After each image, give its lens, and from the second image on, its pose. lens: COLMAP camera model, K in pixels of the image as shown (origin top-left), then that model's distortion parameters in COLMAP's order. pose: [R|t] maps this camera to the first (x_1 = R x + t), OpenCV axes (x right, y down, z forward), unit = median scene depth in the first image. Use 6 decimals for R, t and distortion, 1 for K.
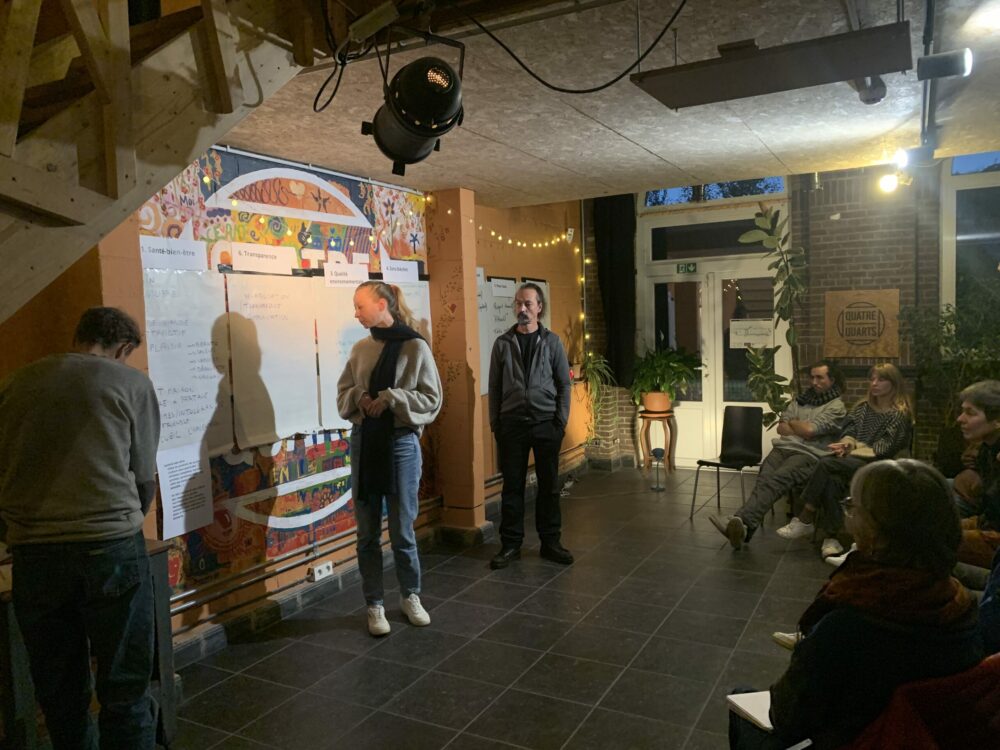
lens RADIAL K [[772.4, 0, 494.3], [0, 772.4, 368.7], [0, 0, 1]] dist [0.035053, -0.035415]
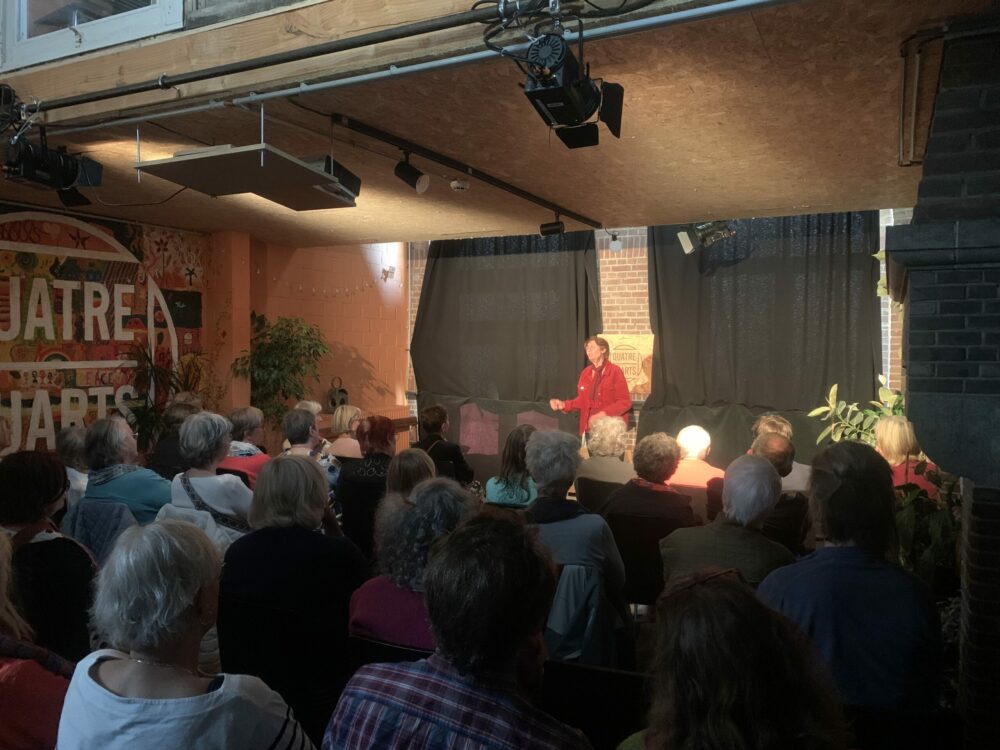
lens RADIAL K [[772.4, 0, 485.8], [0, 772.4, 364.3], [0, 0, 1]] dist [0.035053, -0.035415]
pose [[0.998882, 0.045135, 0.014049, 0.367950], [-0.044611, 0.998369, -0.035620, -0.013073], [-0.015634, 0.034954, 0.999267, -0.171307]]
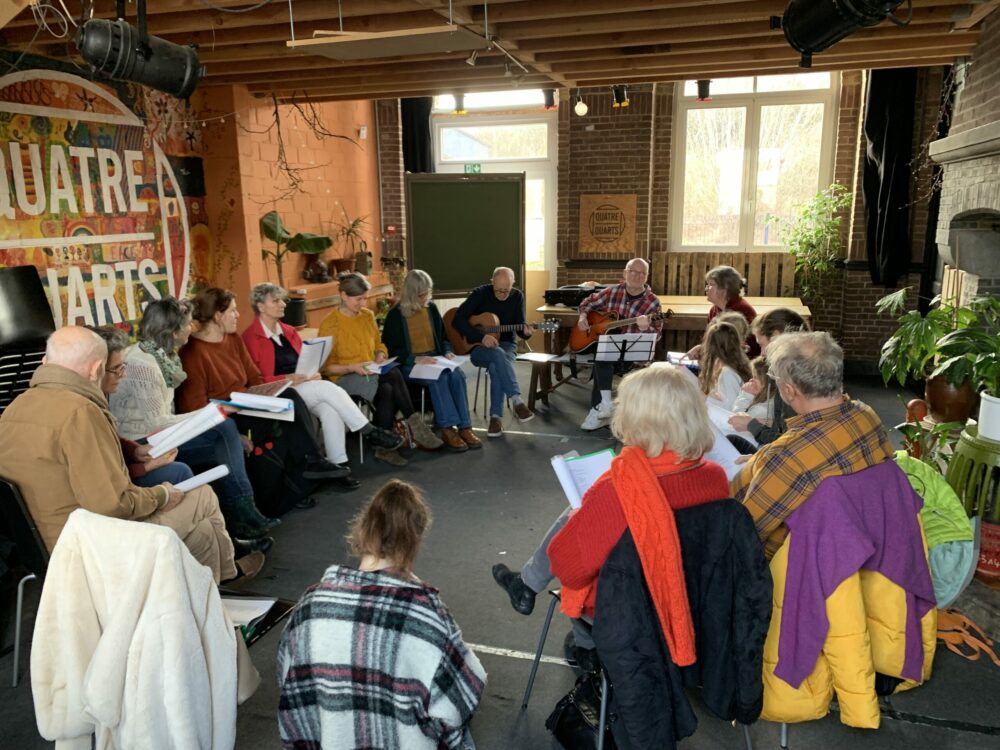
lens RADIAL K [[772.4, 0, 493.6], [0, 772.4, 381.1], [0, 0, 1]] dist [0.035053, -0.035415]
pose [[0.984028, -0.016734, 0.177226, 0.130987], [-0.011782, 0.987267, 0.158638, -0.009106], [-0.177624, -0.158192, 0.971301, -0.210669]]
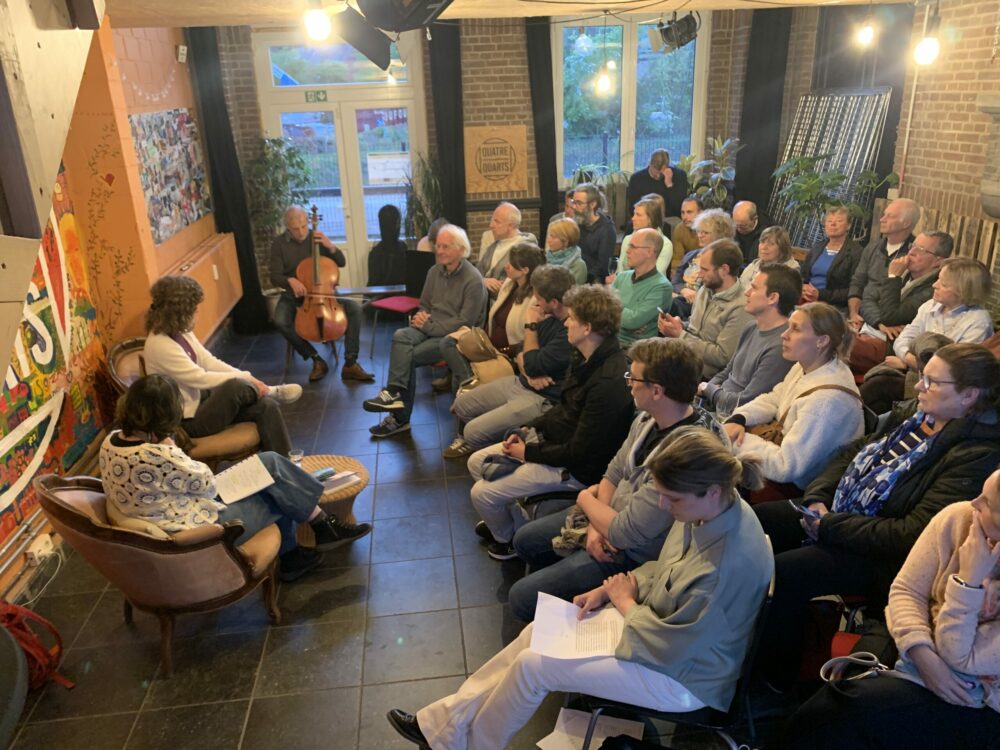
lens RADIAL K [[772.4, 0, 494.8], [0, 772.4, 377.0], [0, 0, 1]] dist [0.035053, -0.035415]
pose [[0.820072, -0.198288, 0.536810, -0.225485], [0.043210, 0.956828, 0.287425, -0.111713], [-0.570627, -0.212514, 0.793235, 0.140320]]
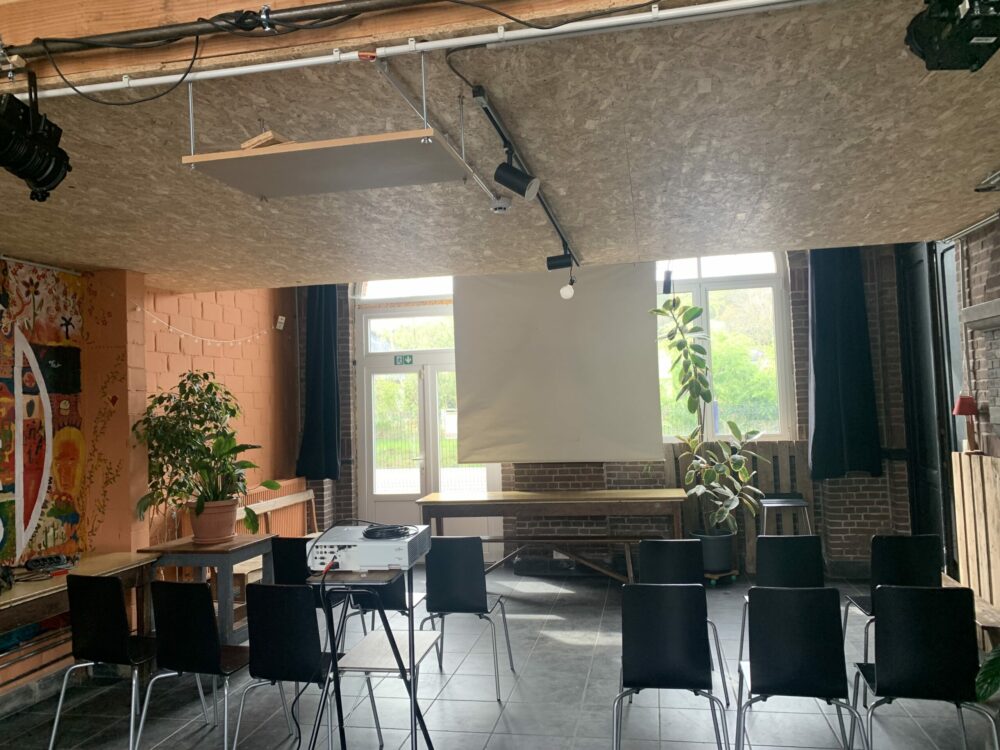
lens RADIAL K [[772.4, 0, 494.1], [0, 772.4, 360.5], [0, 0, 1]] dist [0.035053, -0.035415]
pose [[0.958145, 0.016077, 0.285832, 0.126954], [0.018592, 0.992820, -0.118167, -0.011845], [-0.285679, 0.118535, 0.950966, 0.018263]]
